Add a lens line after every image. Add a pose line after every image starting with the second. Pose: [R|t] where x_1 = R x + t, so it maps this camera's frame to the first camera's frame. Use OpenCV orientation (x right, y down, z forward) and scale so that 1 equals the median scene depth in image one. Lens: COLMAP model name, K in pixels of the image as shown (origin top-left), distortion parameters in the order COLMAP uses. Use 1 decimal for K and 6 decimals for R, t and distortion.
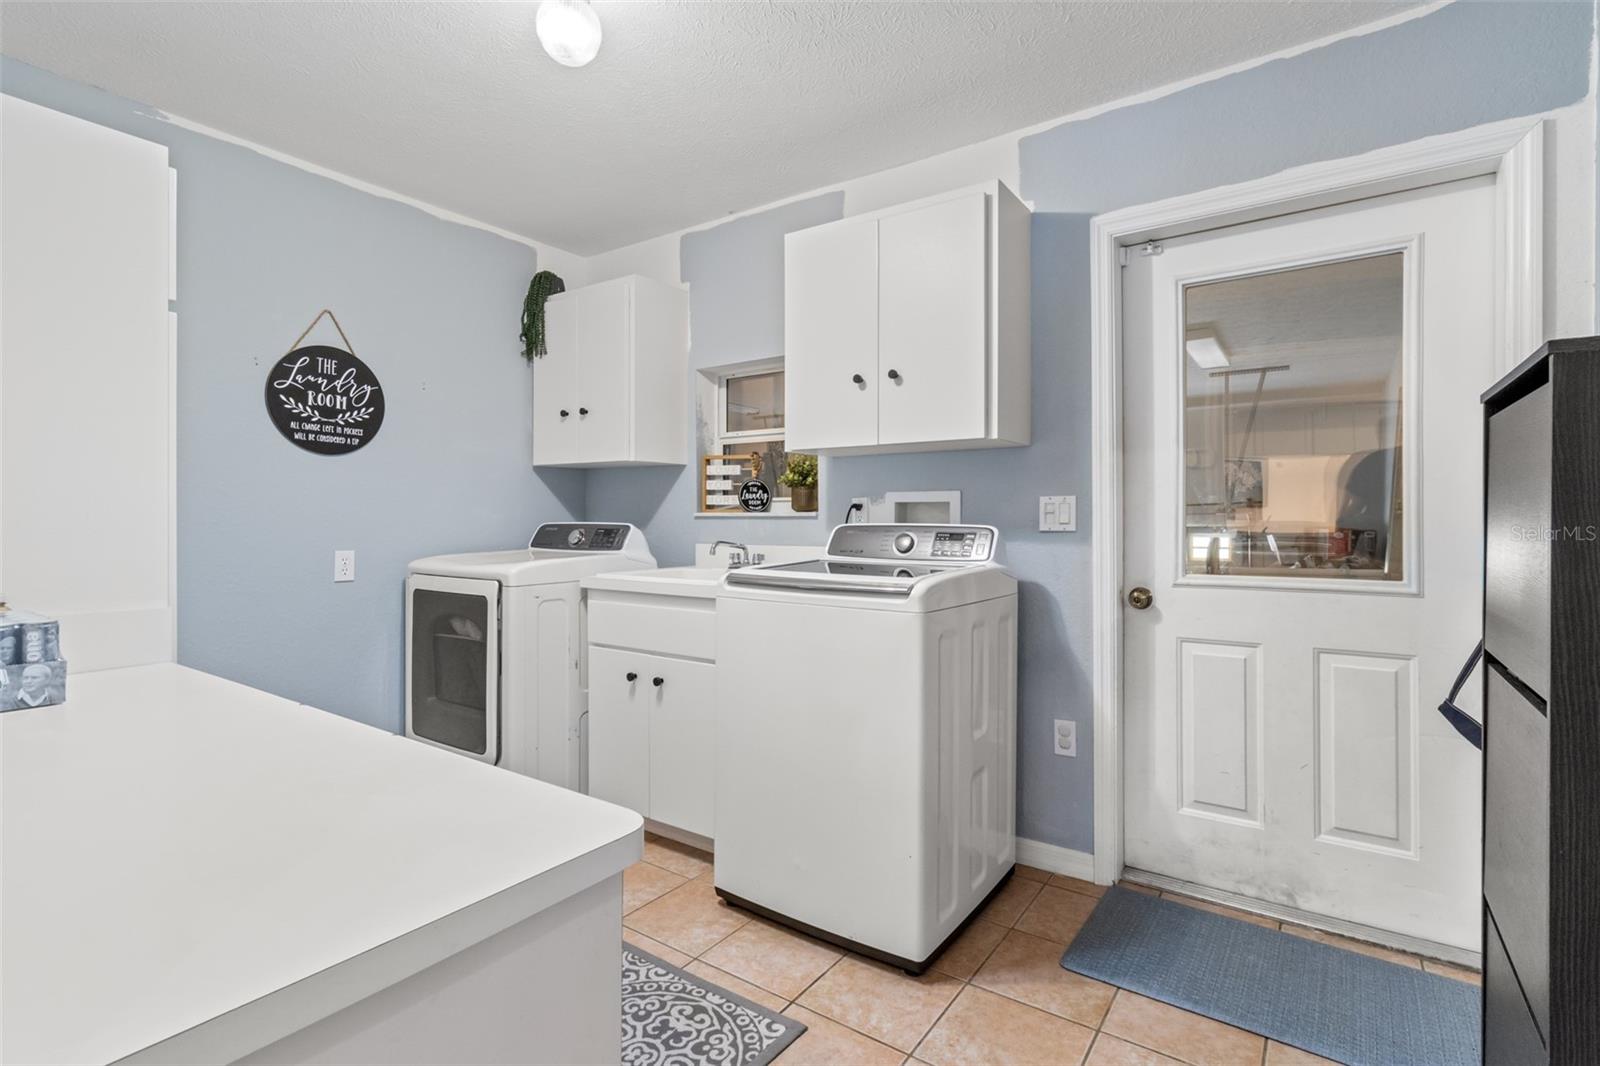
lens RADIAL K [[746.0, 0, 812.4], [0, 746.0, 524.0], [0, 0, 1]] dist [0.002721, -0.001059]
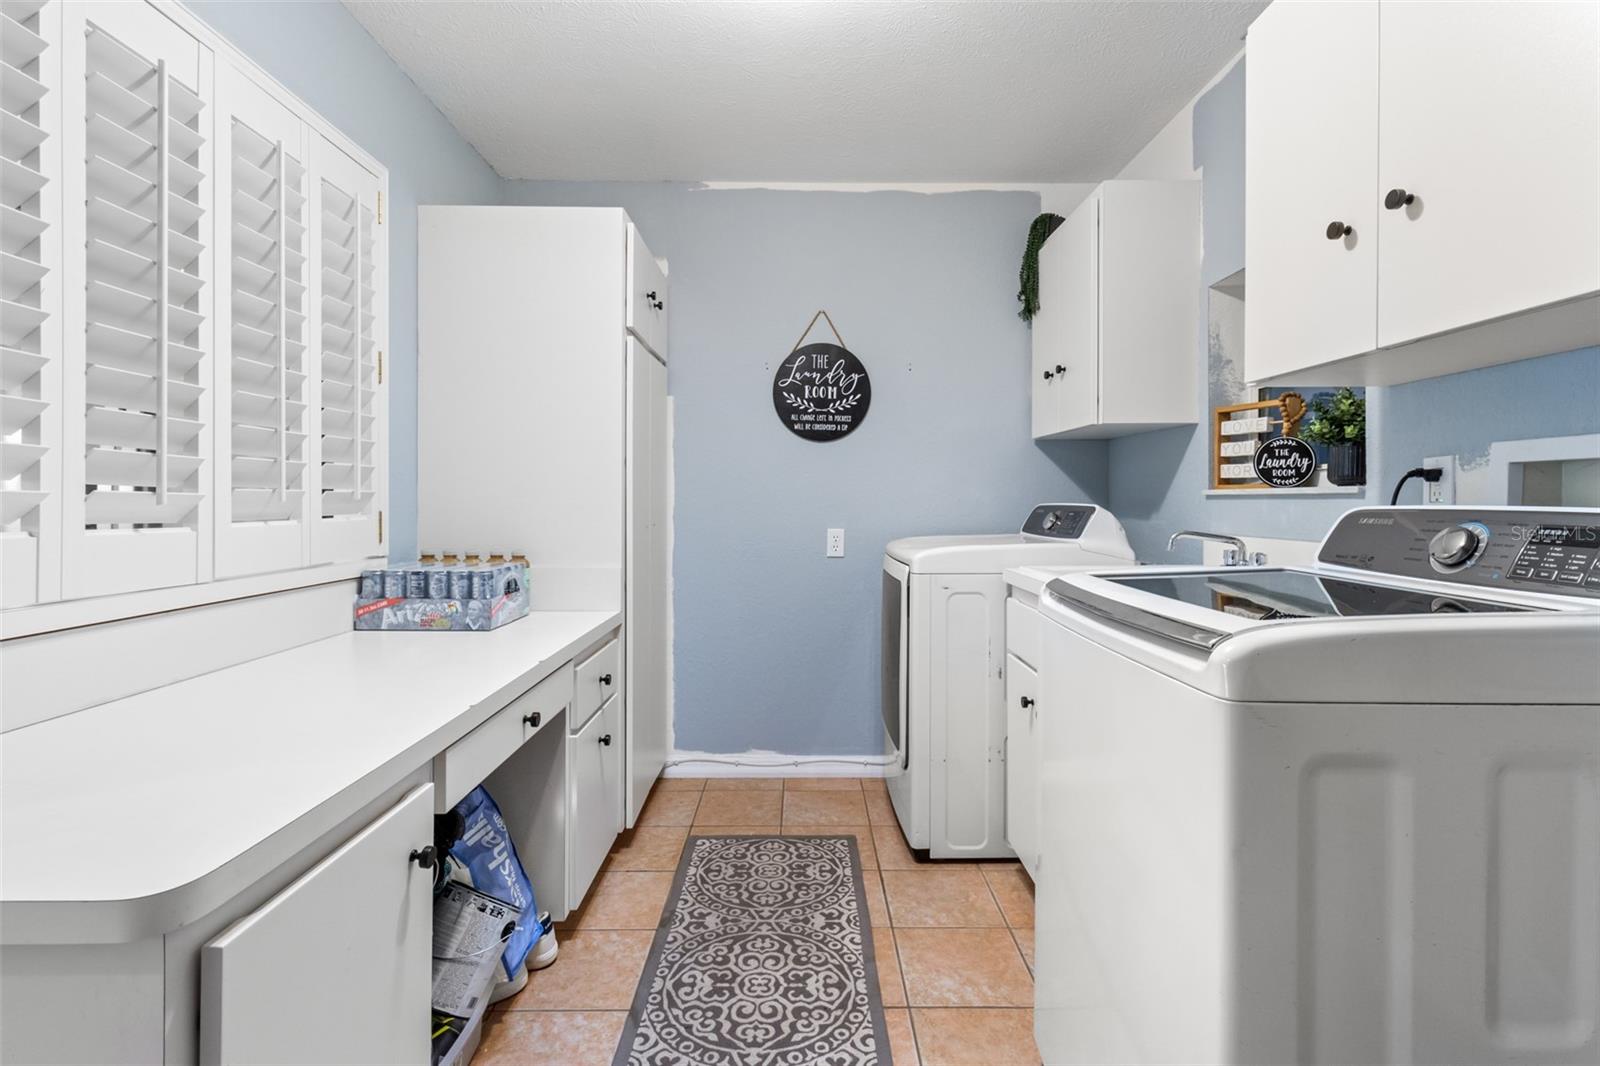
lens RADIAL K [[746.0, 0, 809.1], [0, 746.0, 503.9], [0, 0, 1]] dist [0.002721, -0.001059]
pose [[0.581508, 0.002620, -0.813537, 0.235862], [-0.005555, 0.999984, -0.000751, 0.000922], [0.813522, 0.004956, 0.581513, 0.337500]]
